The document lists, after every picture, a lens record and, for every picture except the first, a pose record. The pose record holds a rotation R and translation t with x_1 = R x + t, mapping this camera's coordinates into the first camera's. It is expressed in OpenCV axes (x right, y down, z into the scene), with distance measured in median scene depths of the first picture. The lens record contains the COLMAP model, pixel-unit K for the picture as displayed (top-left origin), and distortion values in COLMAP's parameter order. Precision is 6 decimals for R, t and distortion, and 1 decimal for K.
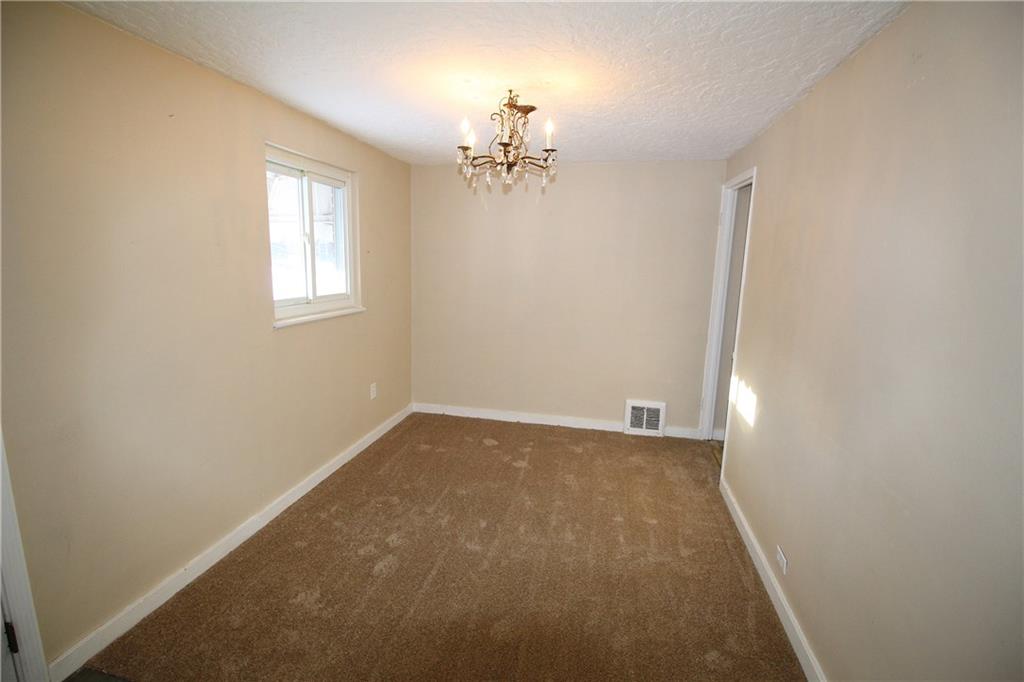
lens RADIAL K [[498.9, 0, 501.8], [0, 498.9, 344.4], [0, 0, 1]] dist [-0.000869, 0.000027]
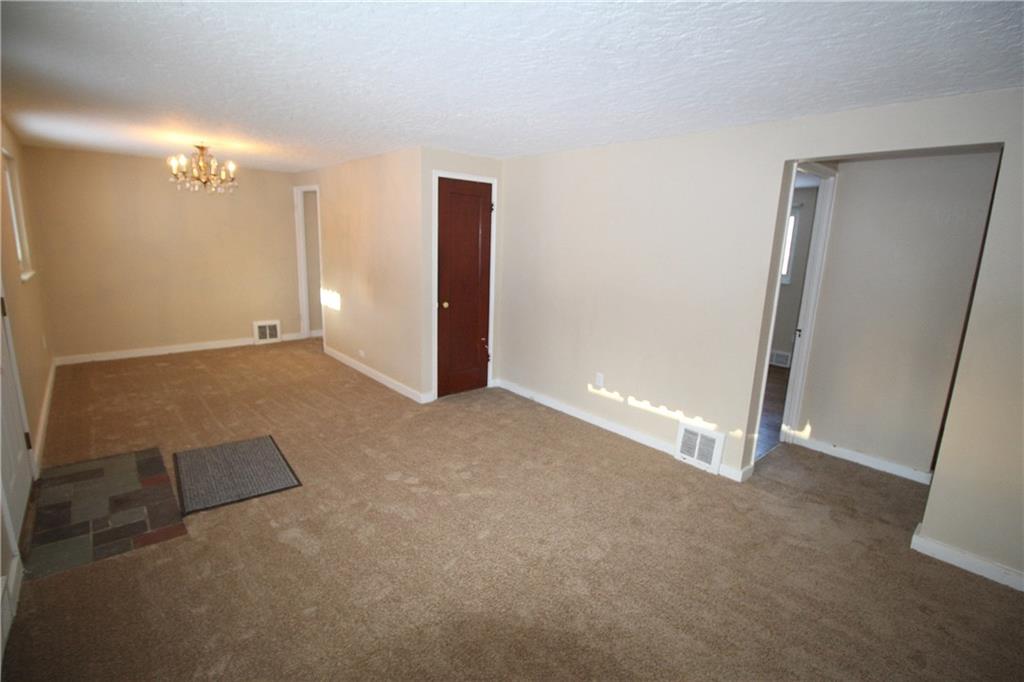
lens RADIAL K [[498.9, 0, 513.8], [0, 498.9, 343.4], [0, 0, 1]] dist [-0.000869, 0.000027]
pose [[0.614602, -0.176114, 0.768927, -0.457060], [0.128719, 0.984085, 0.122509, 0.090121], [-0.778265, 0.023681, 0.627490, -0.598911]]
